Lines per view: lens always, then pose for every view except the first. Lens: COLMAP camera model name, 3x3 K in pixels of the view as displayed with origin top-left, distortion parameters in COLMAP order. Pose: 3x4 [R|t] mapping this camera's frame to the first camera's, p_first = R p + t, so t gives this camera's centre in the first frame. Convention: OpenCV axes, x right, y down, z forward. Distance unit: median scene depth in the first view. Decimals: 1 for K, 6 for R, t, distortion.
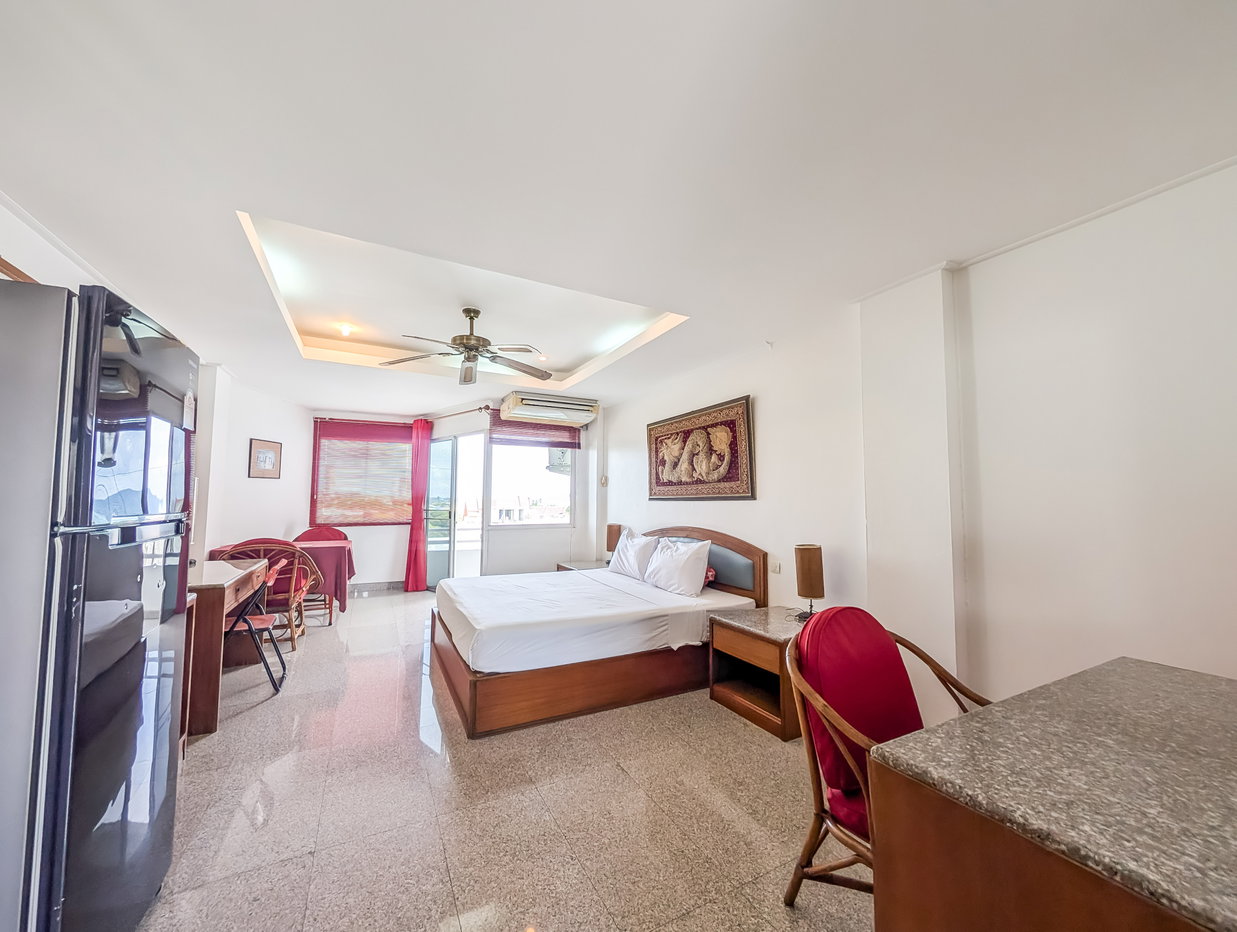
lens RADIAL K [[462.4, 0, 615.8], [0, 462.4, 470.2], [0, 0, 1]] dist [0.000062, 0.000115]
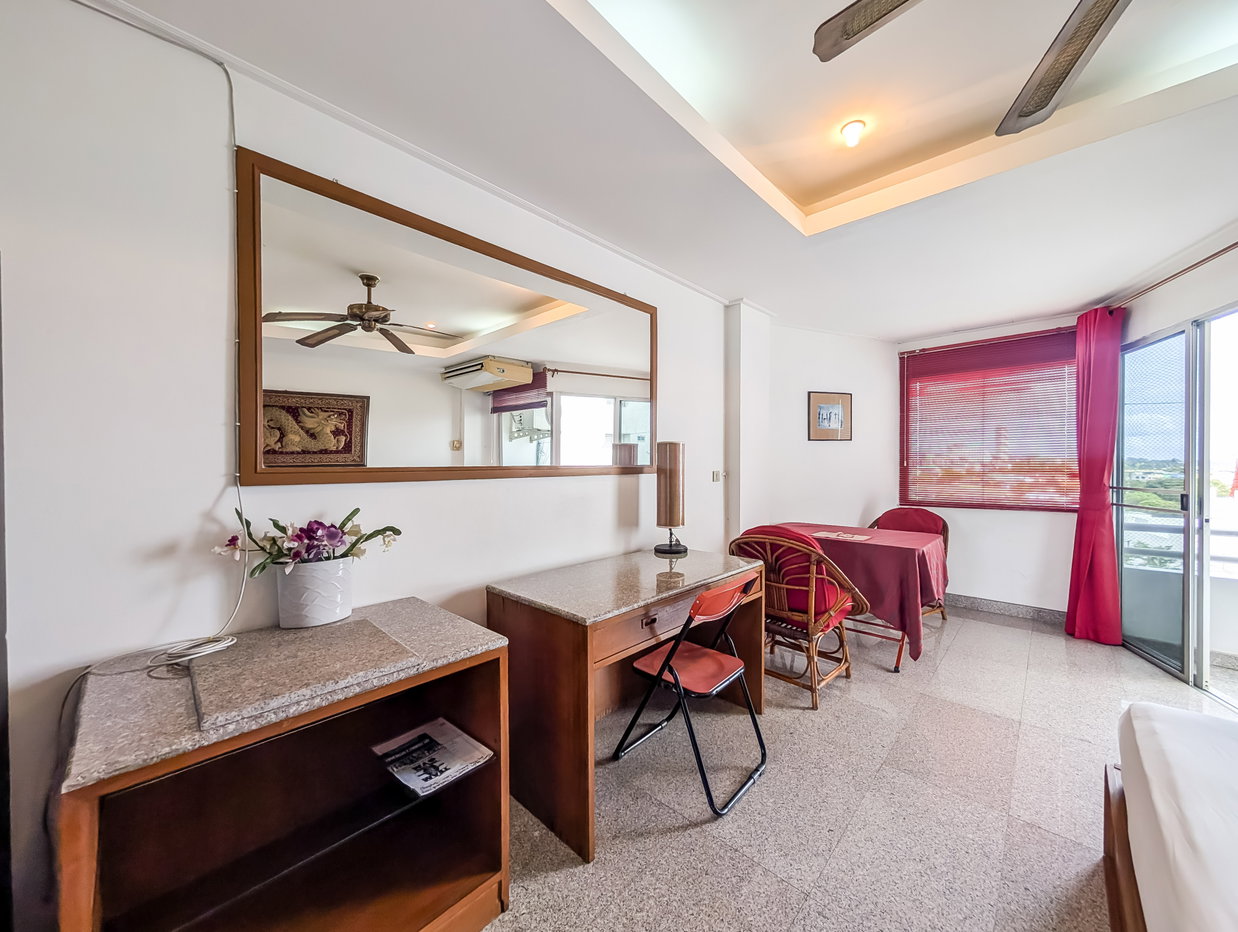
lens RADIAL K [[462.7, 0, 616.3], [0, 462.7, 470.2], [0, 0, 1]] dist [0.000062, 0.000115]
pose [[0.325081, 0.006080, -0.945667, -0.111356], [0.065166, 0.997458, 0.028814, 0.017579], [0.943438, -0.070992, 0.323859, 0.331536]]
